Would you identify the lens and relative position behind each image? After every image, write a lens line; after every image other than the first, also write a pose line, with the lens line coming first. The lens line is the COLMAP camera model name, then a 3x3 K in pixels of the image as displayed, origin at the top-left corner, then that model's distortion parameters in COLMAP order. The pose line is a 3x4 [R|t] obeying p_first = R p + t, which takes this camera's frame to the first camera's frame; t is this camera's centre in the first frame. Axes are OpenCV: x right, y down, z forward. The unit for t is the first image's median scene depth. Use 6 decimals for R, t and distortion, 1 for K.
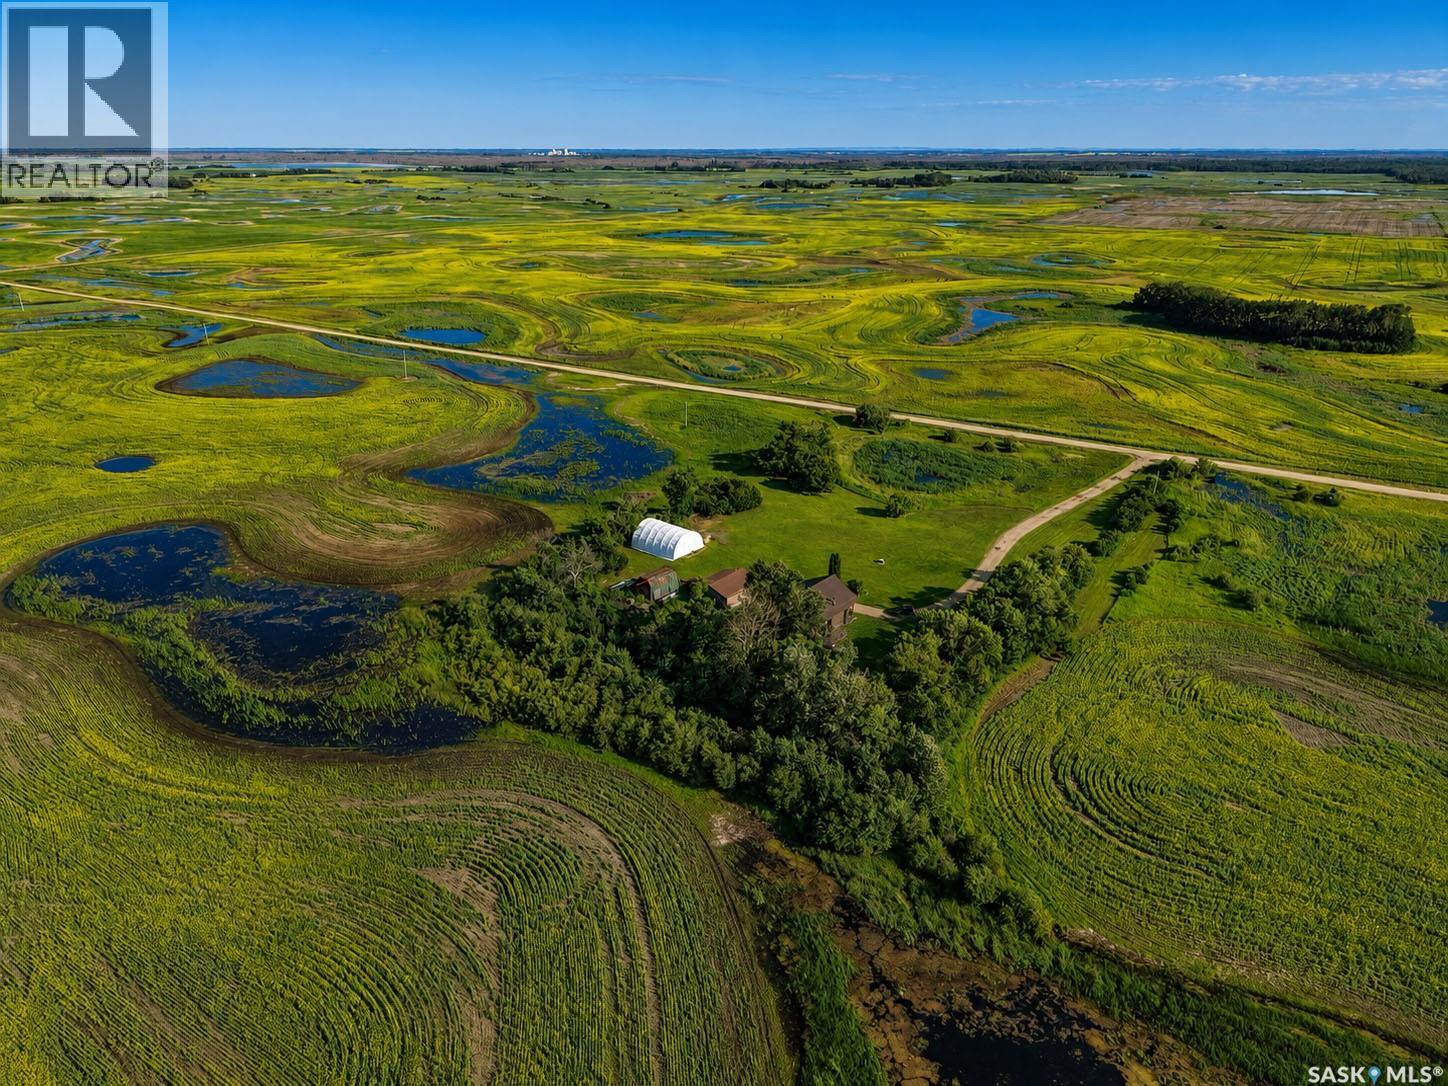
lens RADIAL K [[999.3, 0, 724.0], [0, 999.3, 543.0], [0, 0, 1]] dist [0.000139, -0.000985]
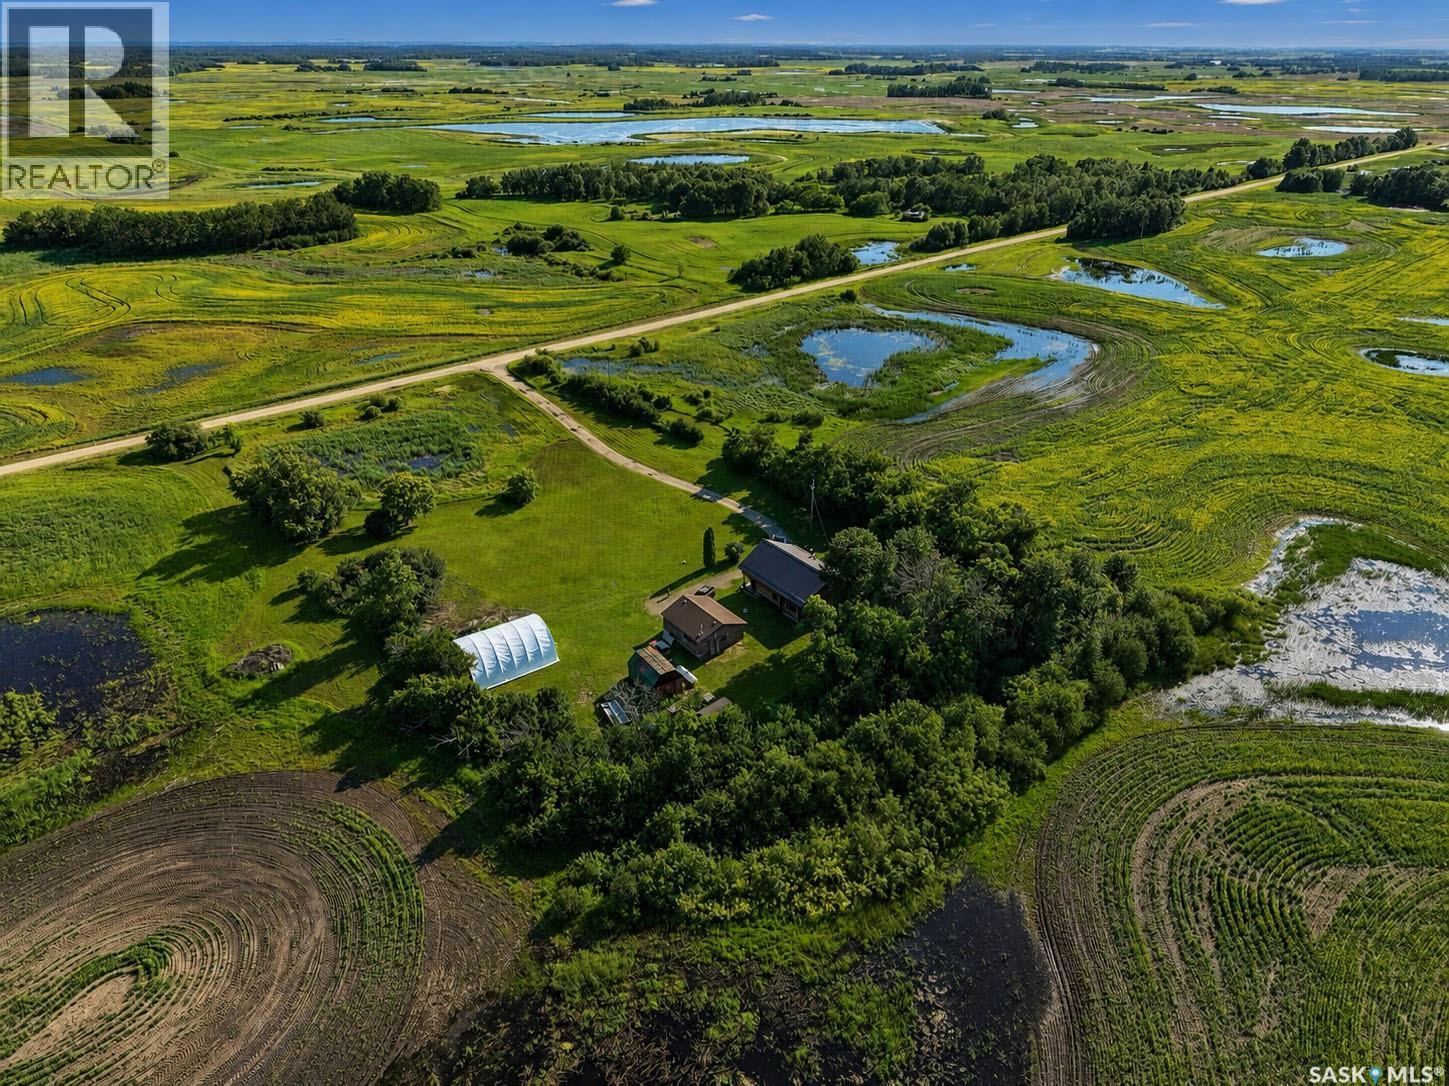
lens RADIAL K [[985.5, 0, 724.5], [0, 985.5, 543.0], [0, 0, 1]] dist [0.002150, -0.010829]
pose [[0.220254, -0.437659, 0.871747, -0.406723], [0.347810, 0.870188, 0.348999, -0.174367], [-0.911327, 0.226334, 0.343885, 0.443333]]
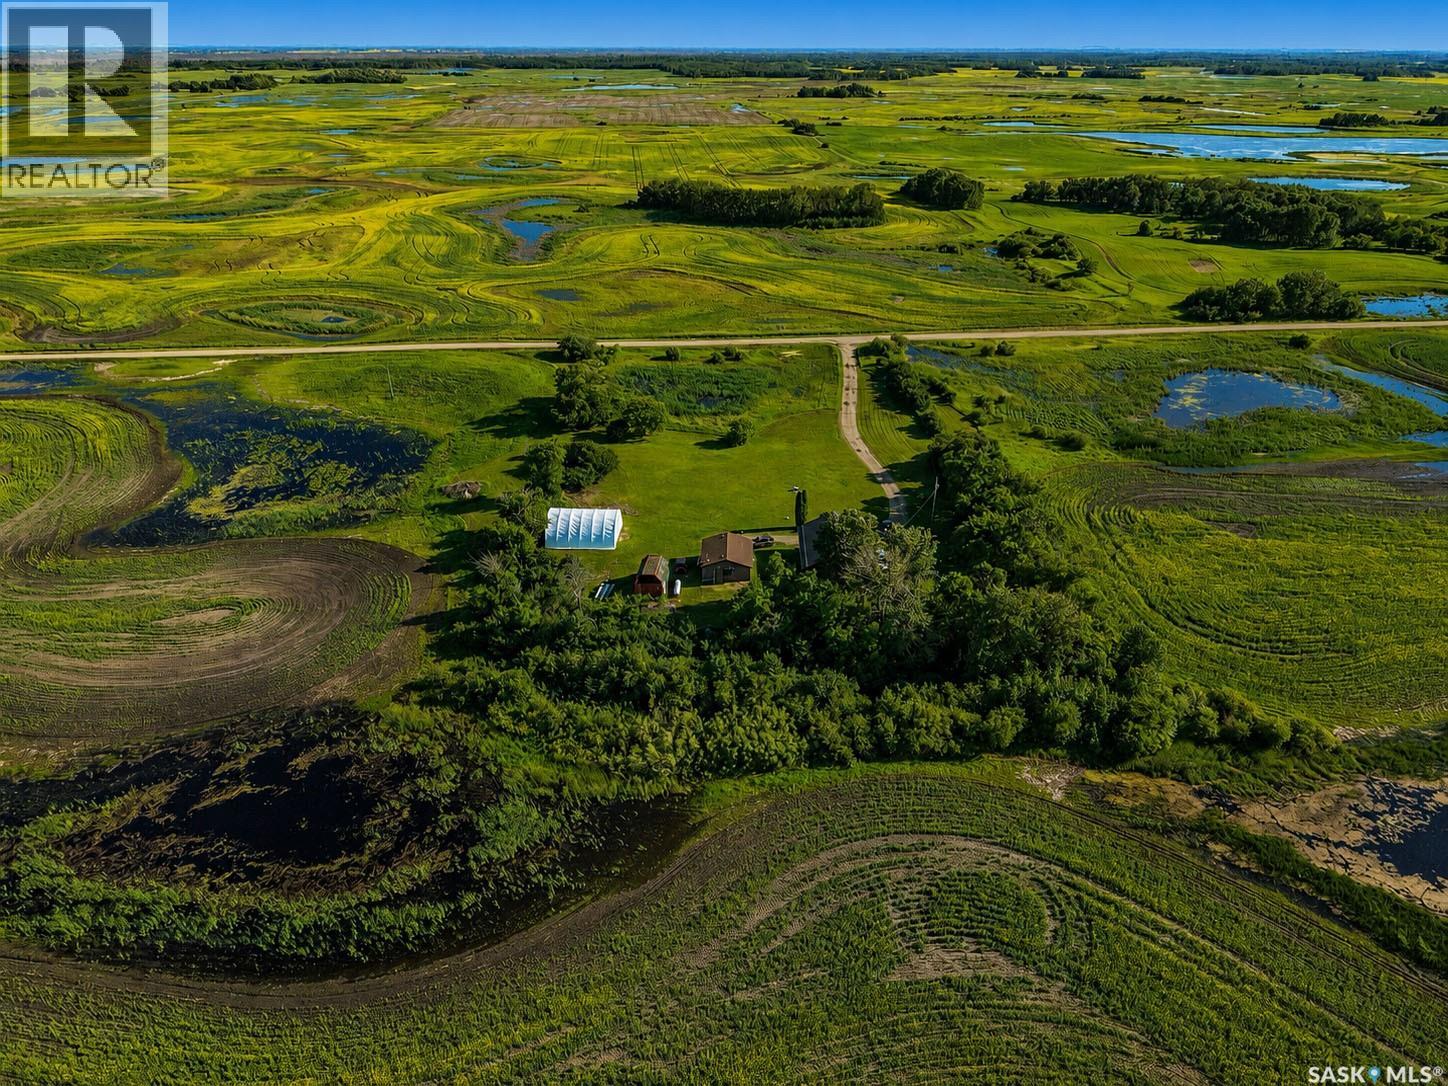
lens RADIAL K [[984.8, 0, 724.0], [0, 984.8, 543.0], [0, 0, 1]] dist [0.002150, -0.010829]
pose [[0.785845, -0.276366, 0.553236, -0.309753], [0.223893, 0.961046, 0.162056, -0.071599], [-0.576472, -0.003486, 0.817109, 0.171257]]
